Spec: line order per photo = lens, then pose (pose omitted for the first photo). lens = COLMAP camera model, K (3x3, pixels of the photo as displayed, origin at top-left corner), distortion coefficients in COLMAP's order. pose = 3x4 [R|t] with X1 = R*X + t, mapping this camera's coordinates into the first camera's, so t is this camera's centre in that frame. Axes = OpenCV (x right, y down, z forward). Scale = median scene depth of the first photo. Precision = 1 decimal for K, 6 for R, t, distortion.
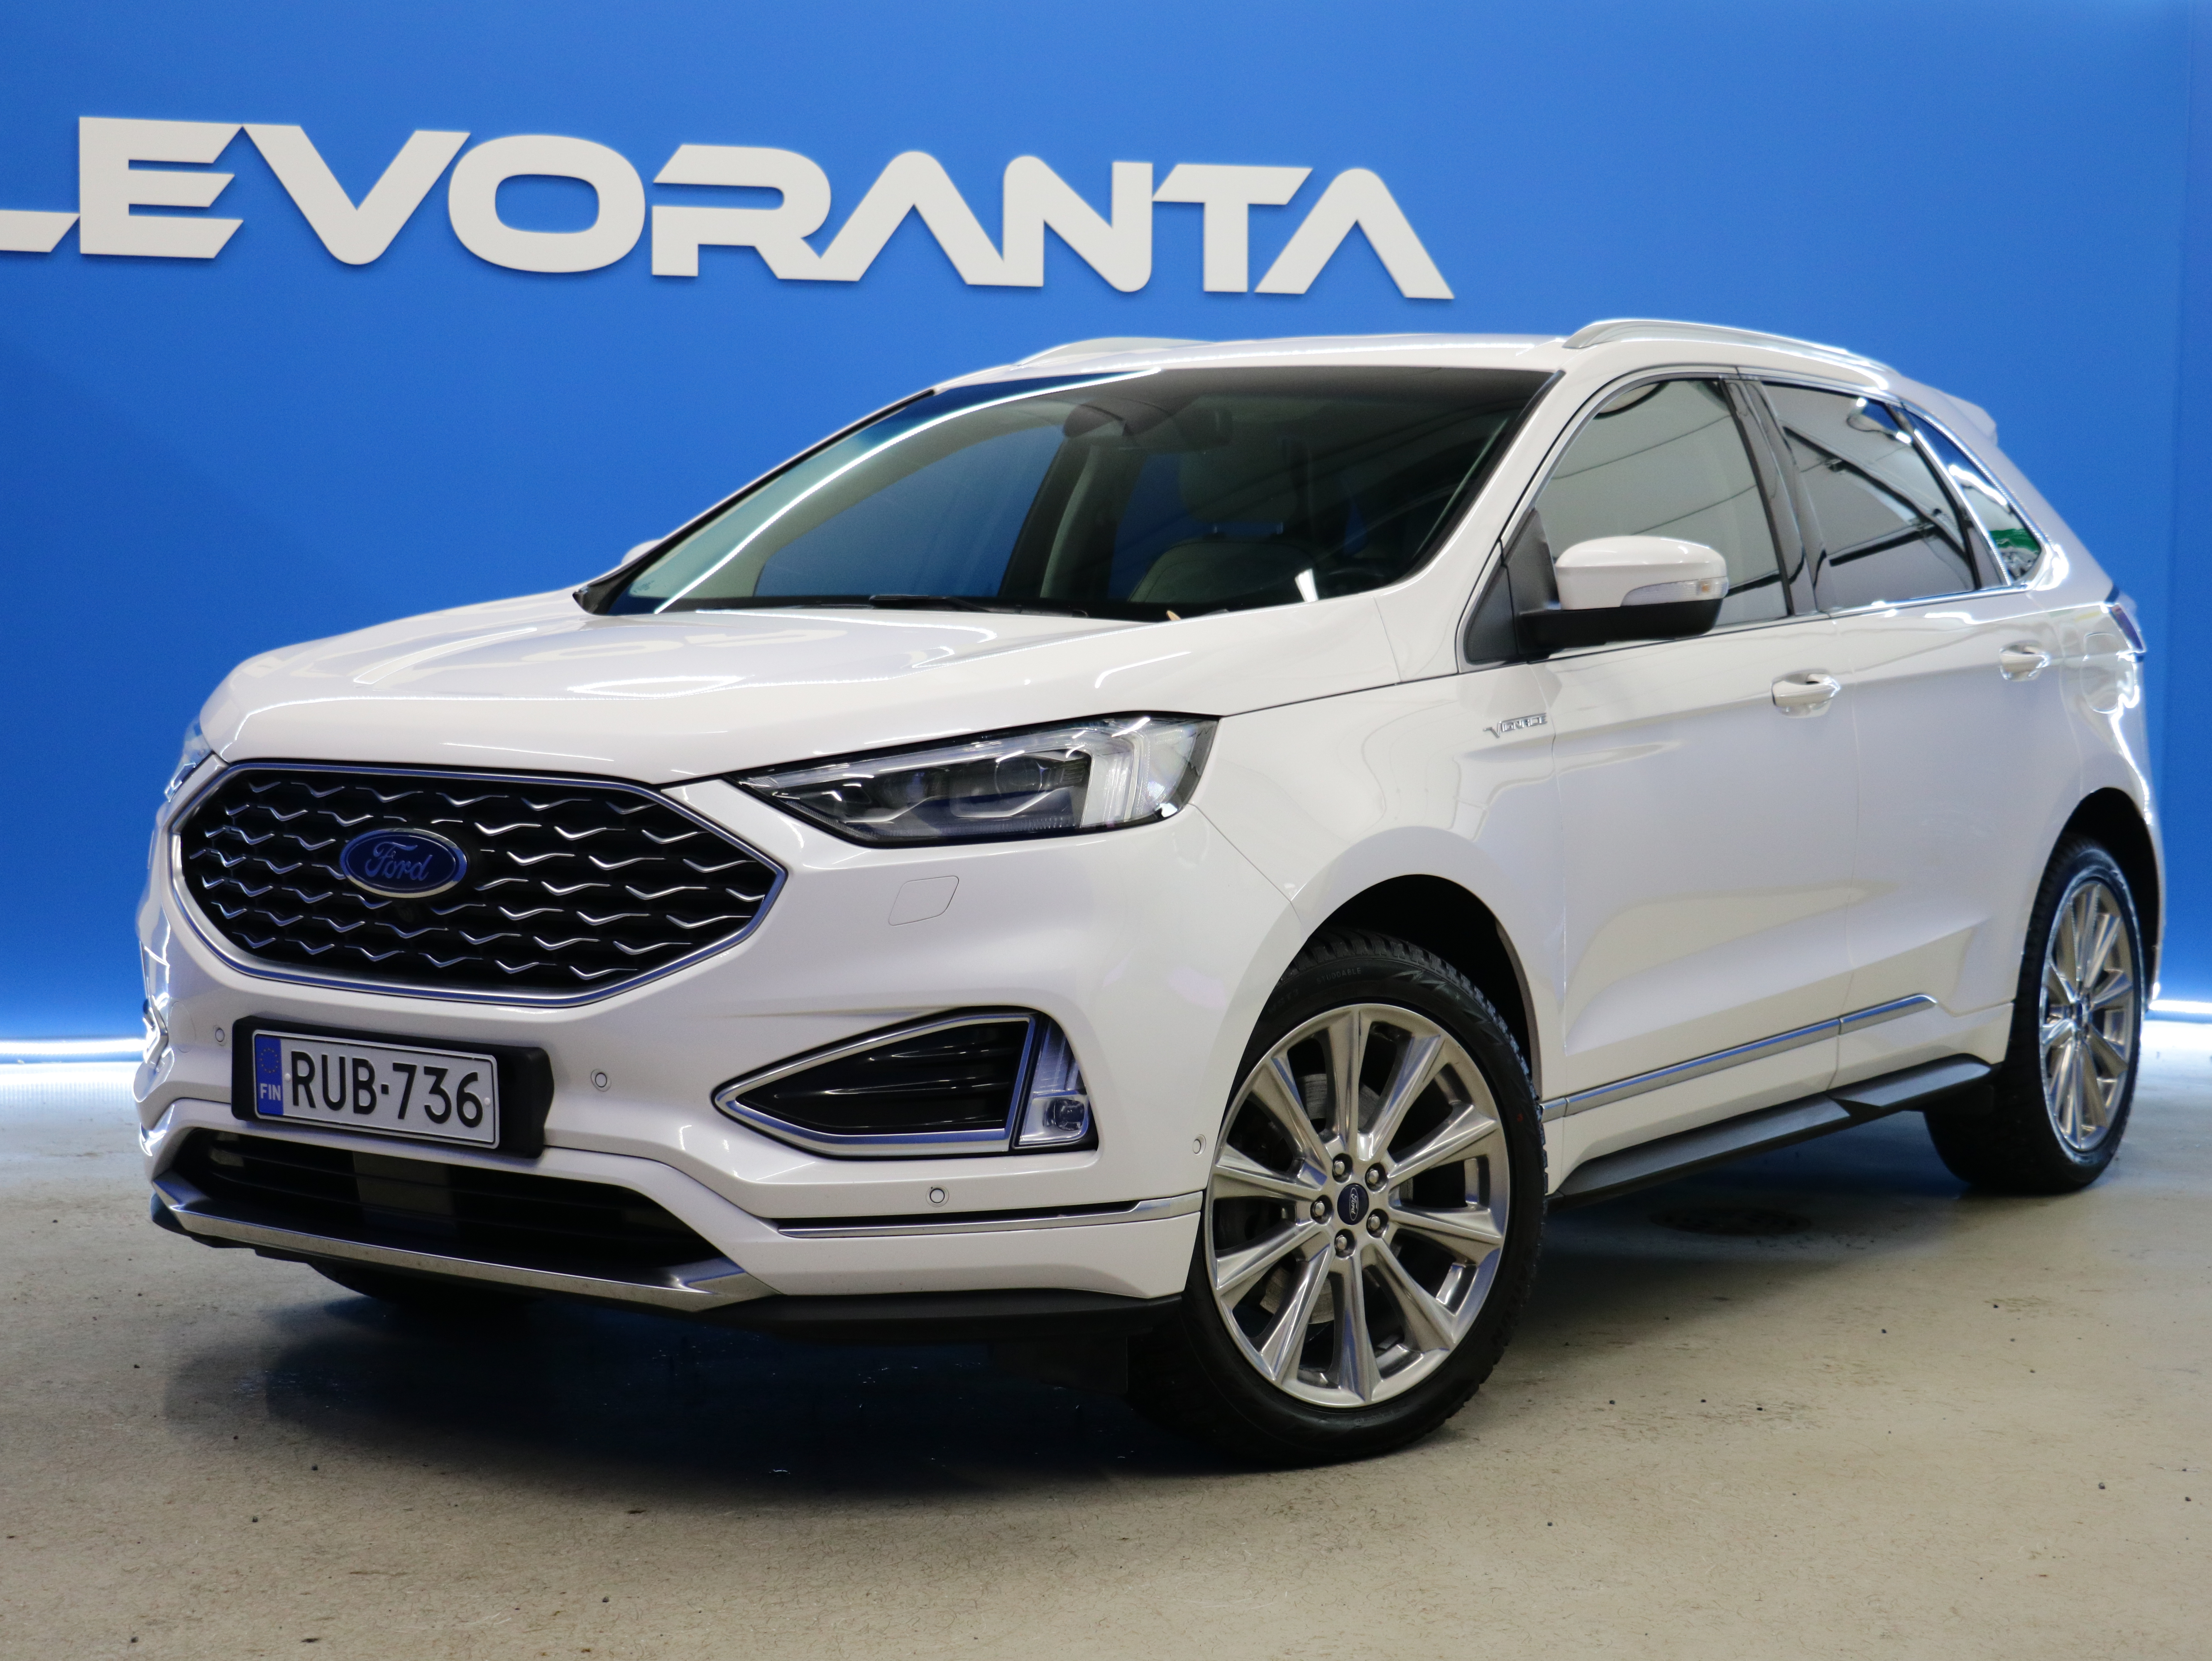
lens RADIAL K [[3579.9, 0, 1106.0], [0, 3579.9, 830.5], [0, 0, 1]] dist [-0.004797, 0.044549]
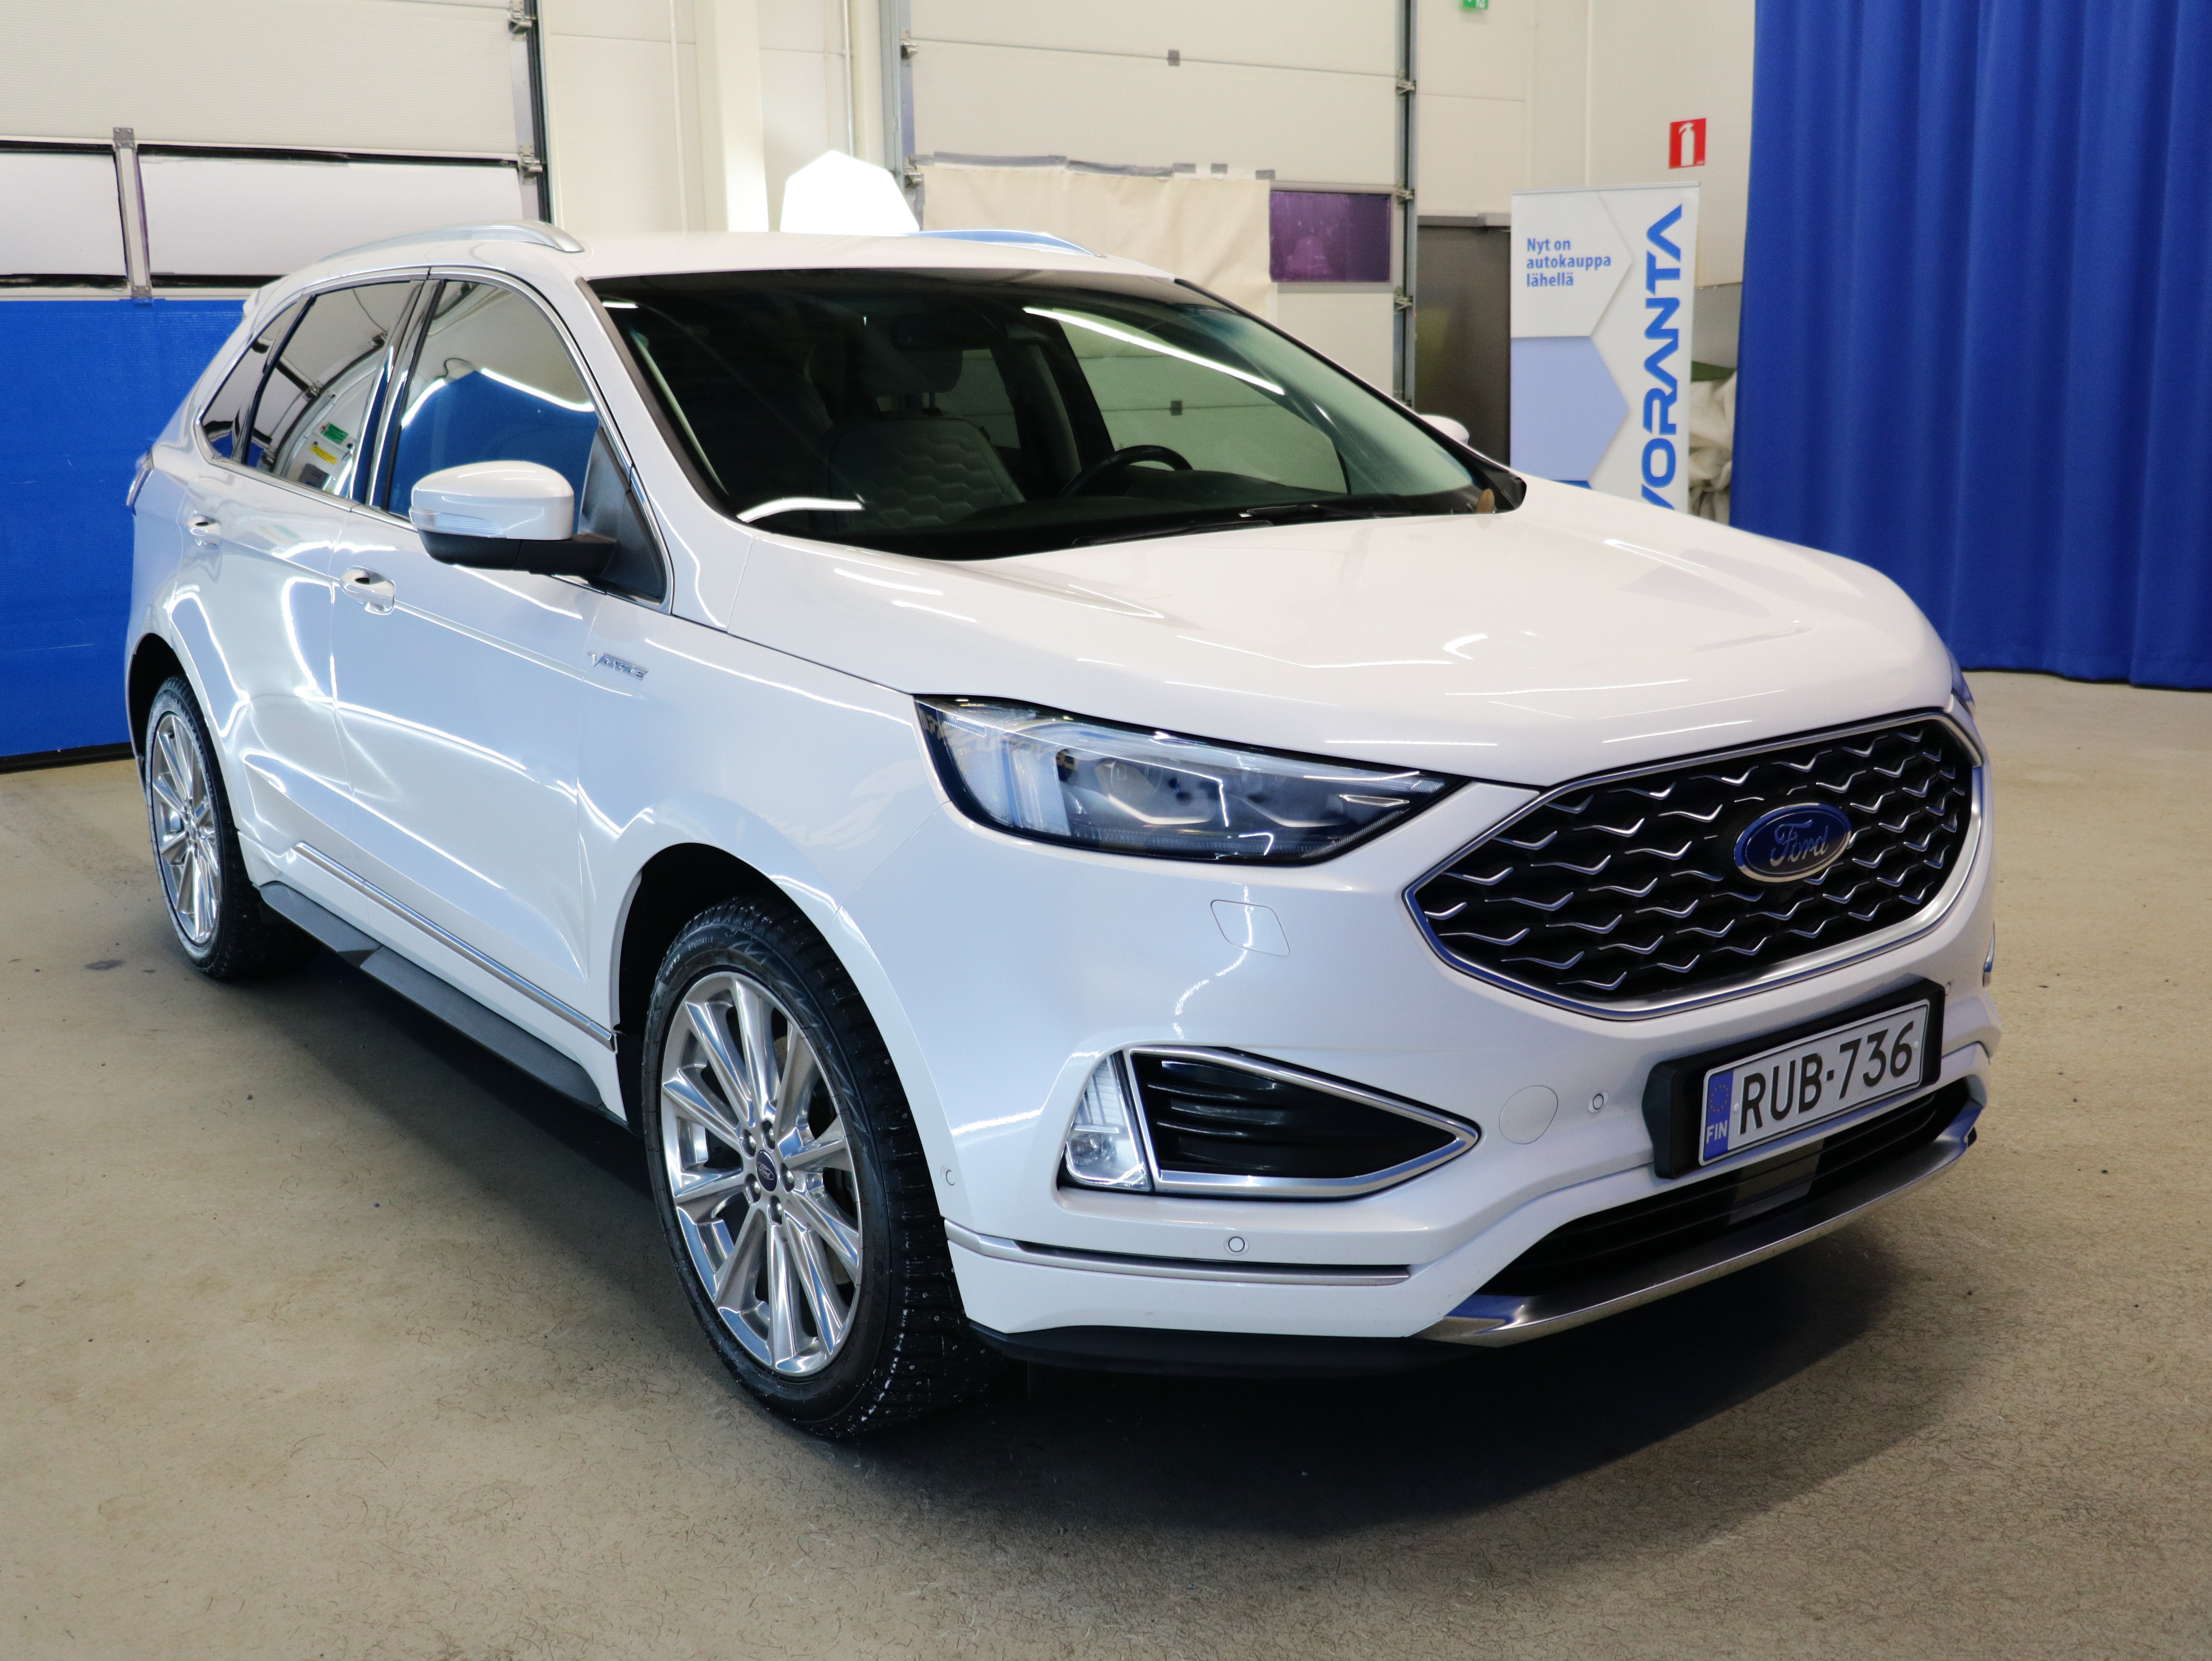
lens RADIAL K [[2153.9, 0, 1136.2], [0, 2153.9, 840.8], [0, 0, 1]] dist [-0.026084, 0.006322]
pose [[0.321829, -0.219082, 0.921102, -0.771878], [0.093321, 0.975463, 0.199406, -0.120074], [-0.942188, 0.021783, 0.334377, 0.974426]]
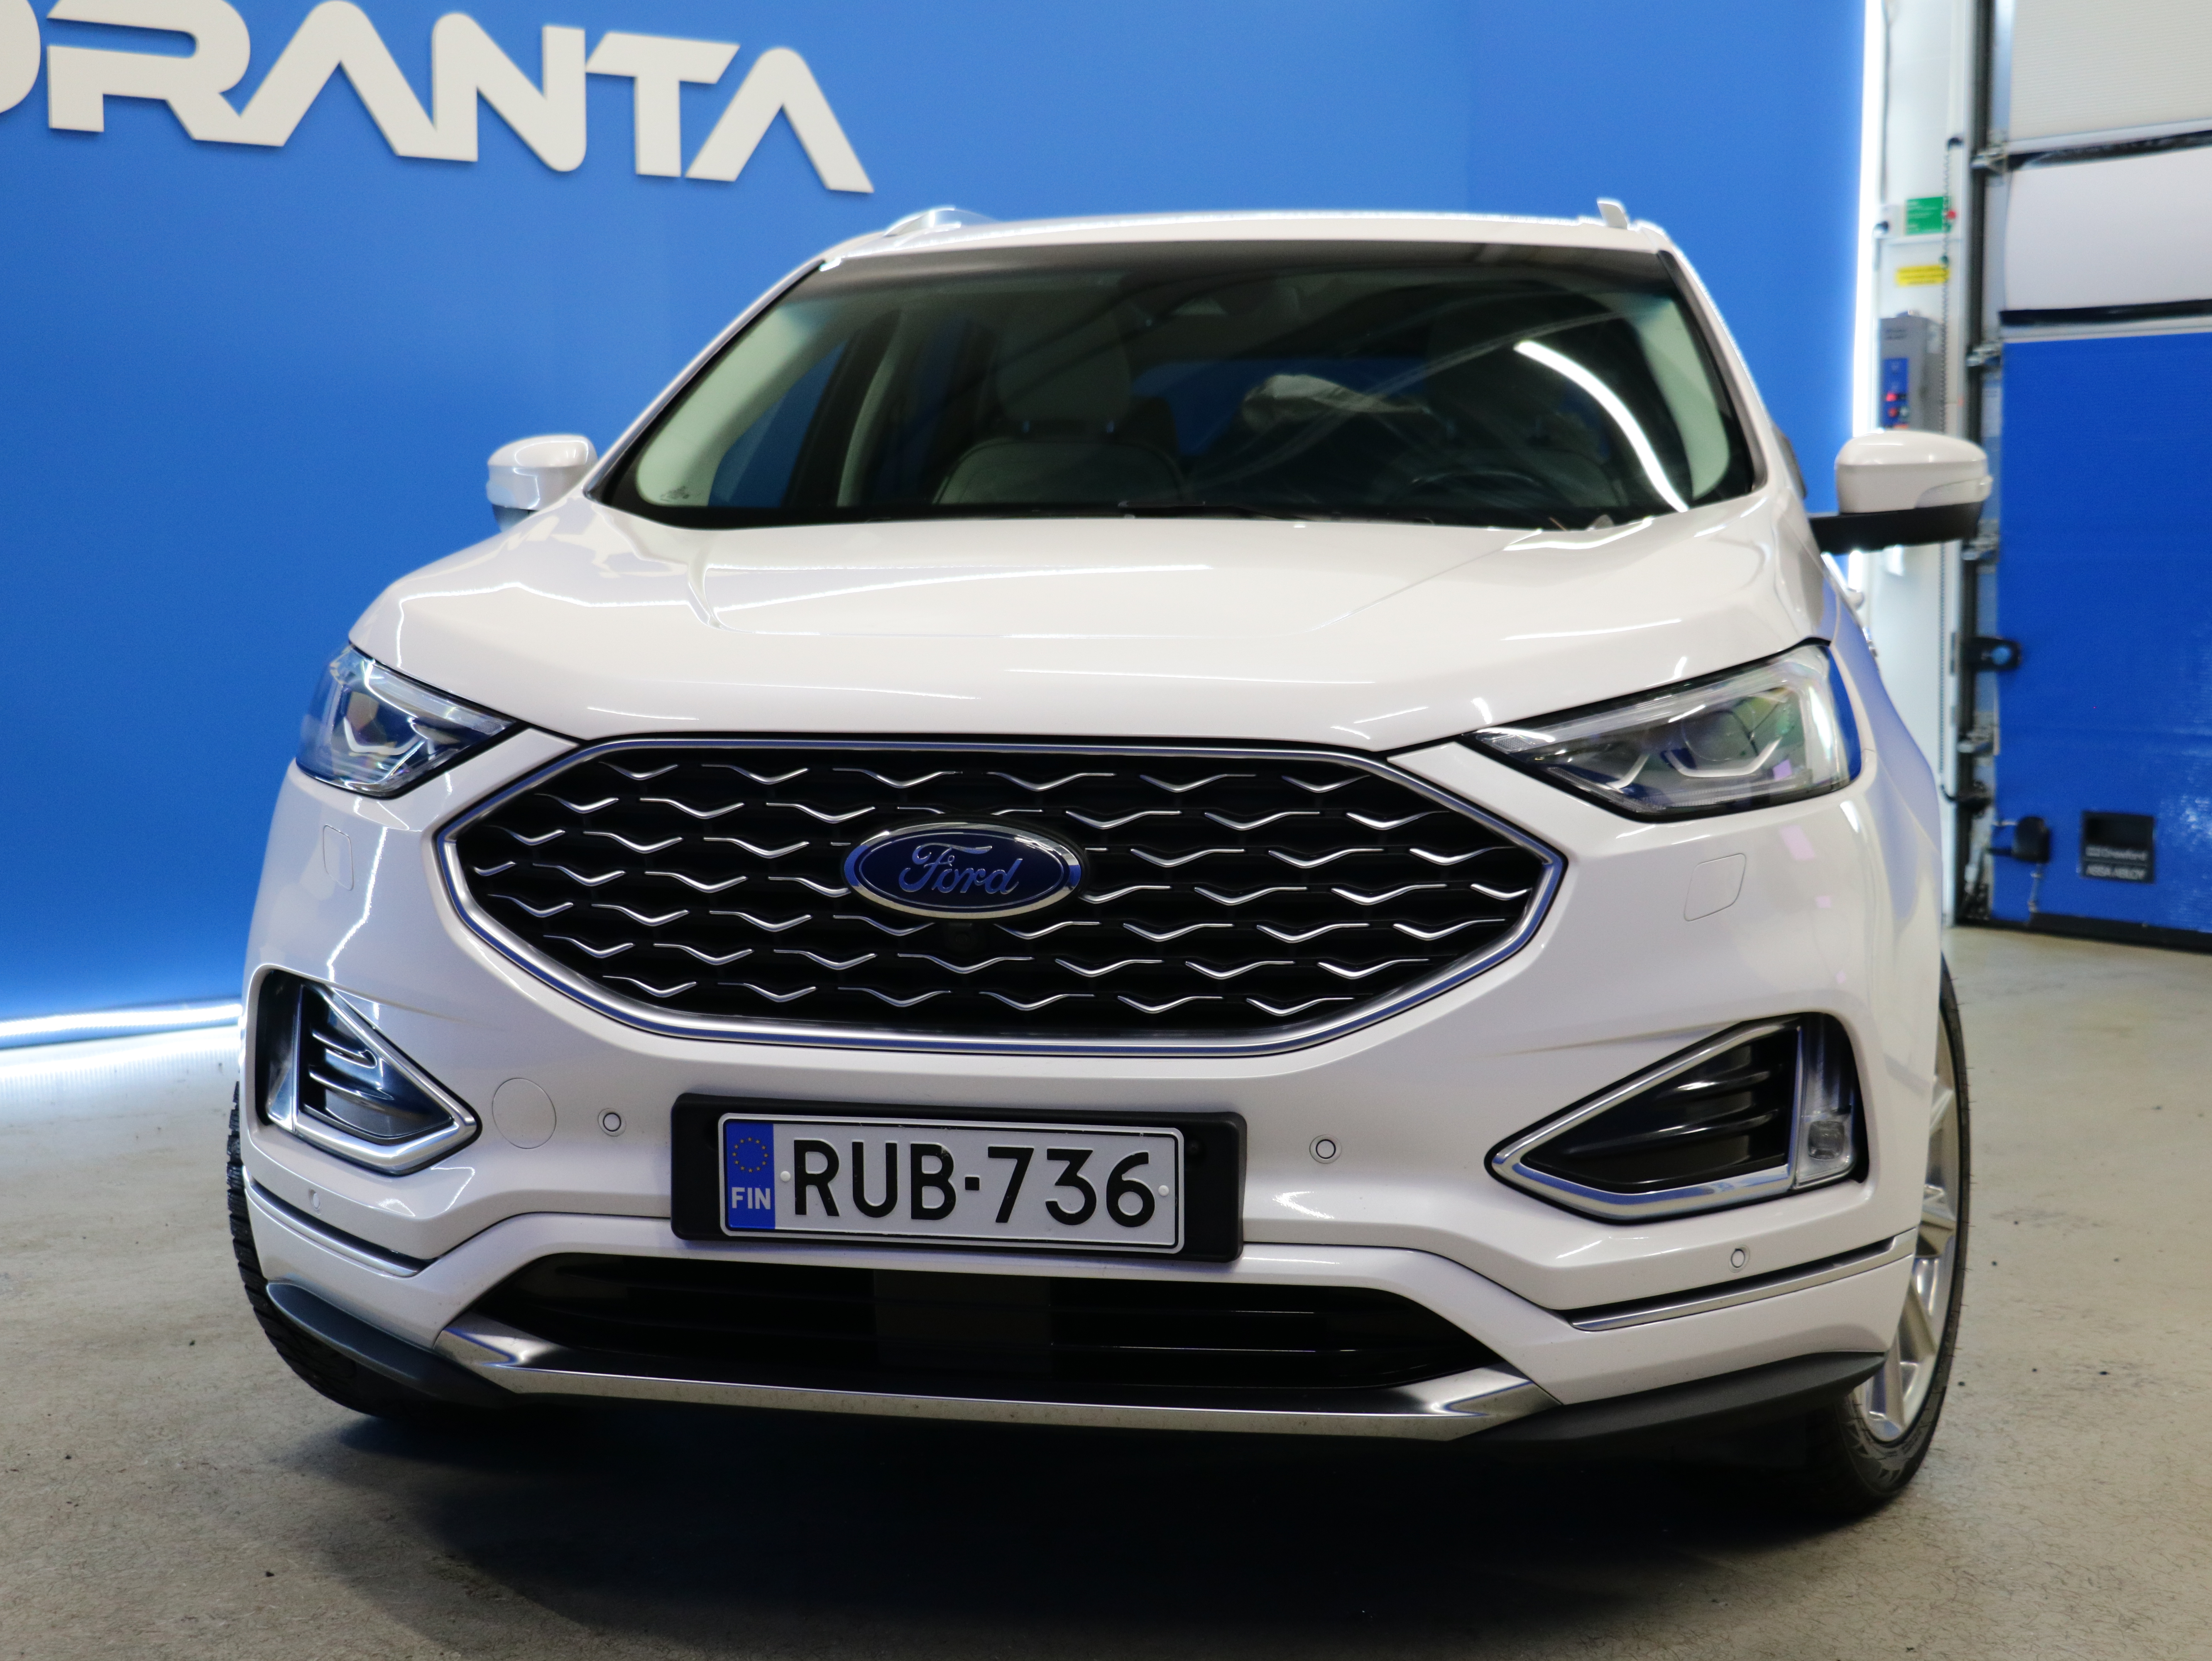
lens RADIAL K [[3224.9, 0, 1106.0], [0, 3224.9, 830.5], [0, 0, 1]] dist [0.012707, -0.016961]
pose [[0.907280, -0.048738, 0.417694, -0.443671], [0.034504, 0.998540, 0.041566, -0.025421], [-0.419110, -0.023300, 0.907636, 0.393008]]
